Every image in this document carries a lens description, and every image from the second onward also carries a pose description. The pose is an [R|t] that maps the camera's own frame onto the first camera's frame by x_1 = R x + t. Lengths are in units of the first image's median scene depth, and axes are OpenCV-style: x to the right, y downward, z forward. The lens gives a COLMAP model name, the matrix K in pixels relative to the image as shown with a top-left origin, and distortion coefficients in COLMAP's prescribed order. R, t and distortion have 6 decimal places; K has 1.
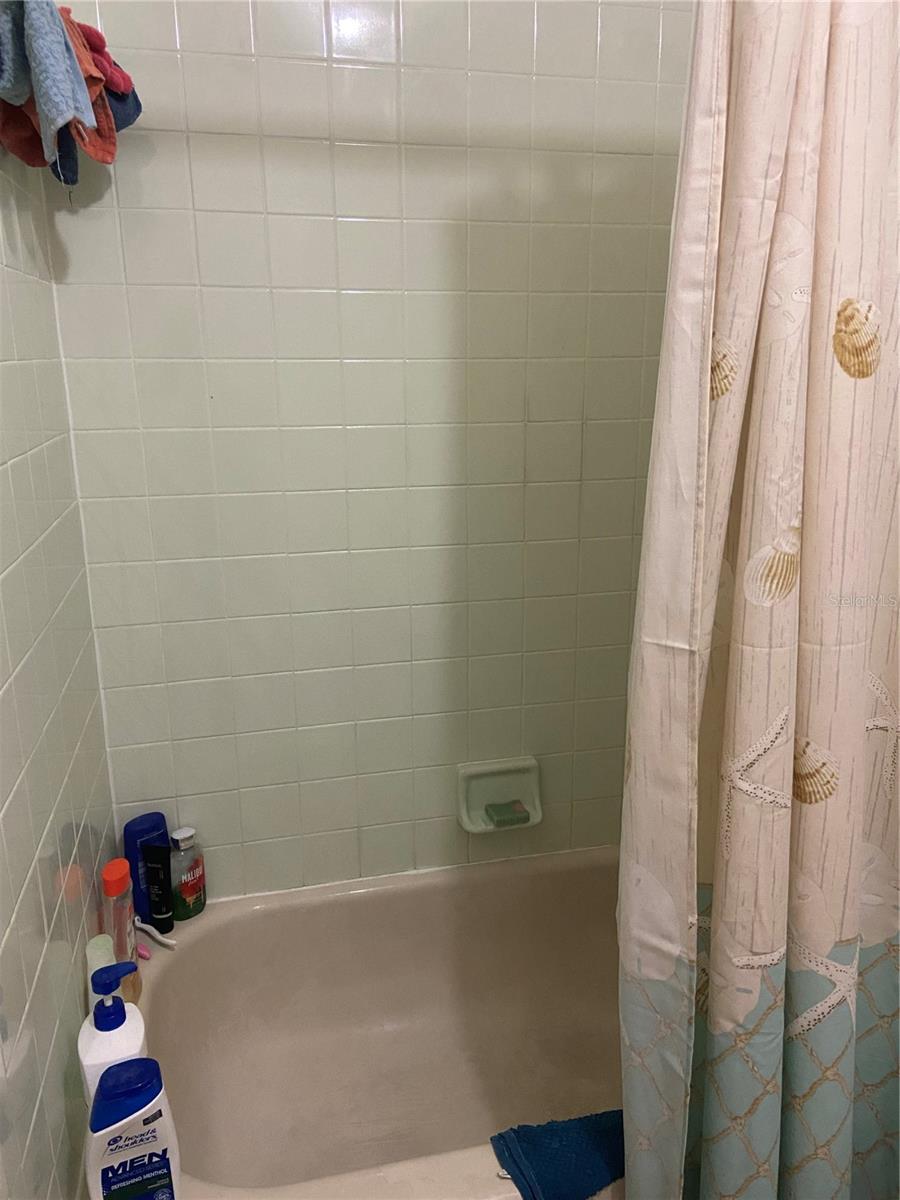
lens RADIAL K [[908.7, 0, 448.2], [0, 908.7, 597.6], [0, 0, 1]] dist [0.083584, -0.078924]
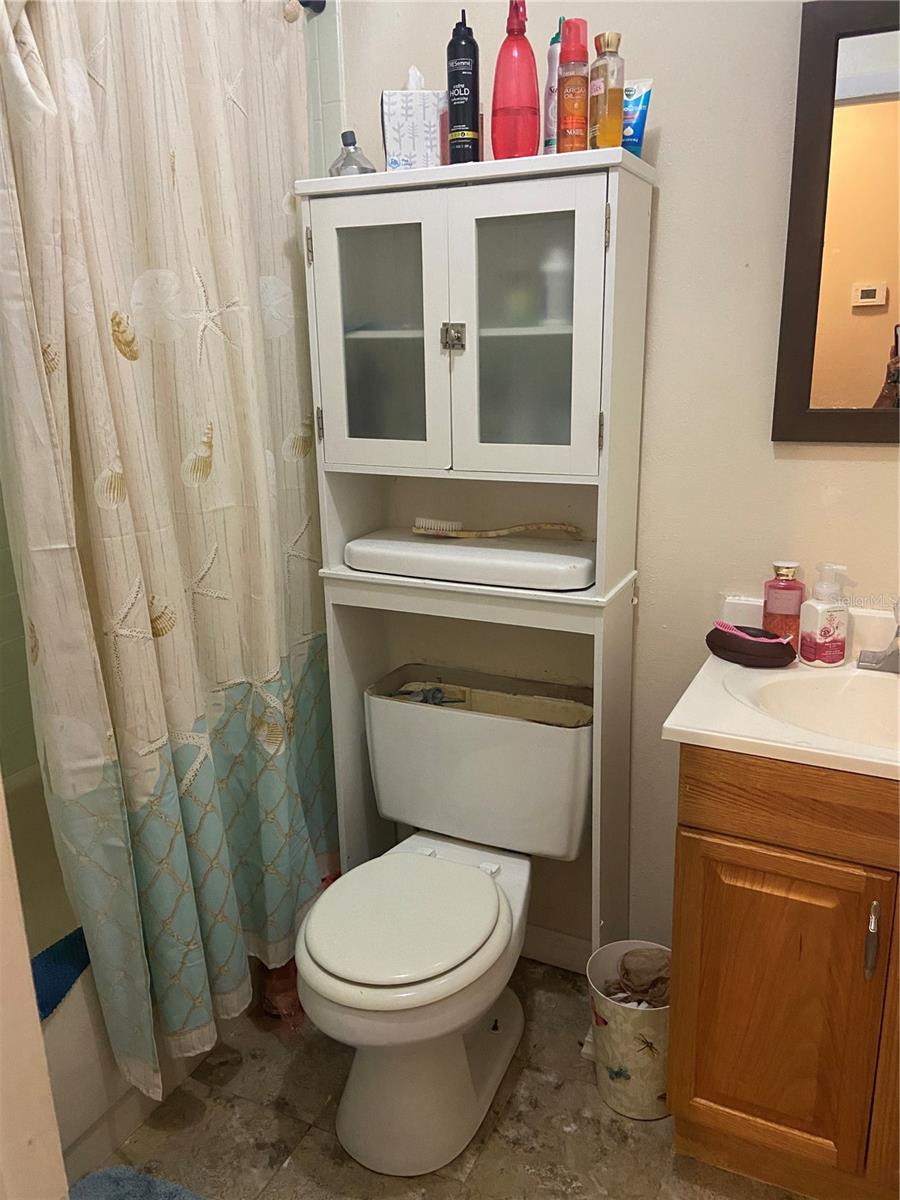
lens RADIAL K [[908.7, 0, 452.7], [0, 908.7, 602.4], [0, 0, 1]] dist [0.083584, -0.078924]
pose [[0.646937, -0.208453, 0.733498, -0.431505], [0.214376, 0.972834, 0.087393, 0.143712], [-0.731789, 0.100707, 0.674049, -0.426603]]
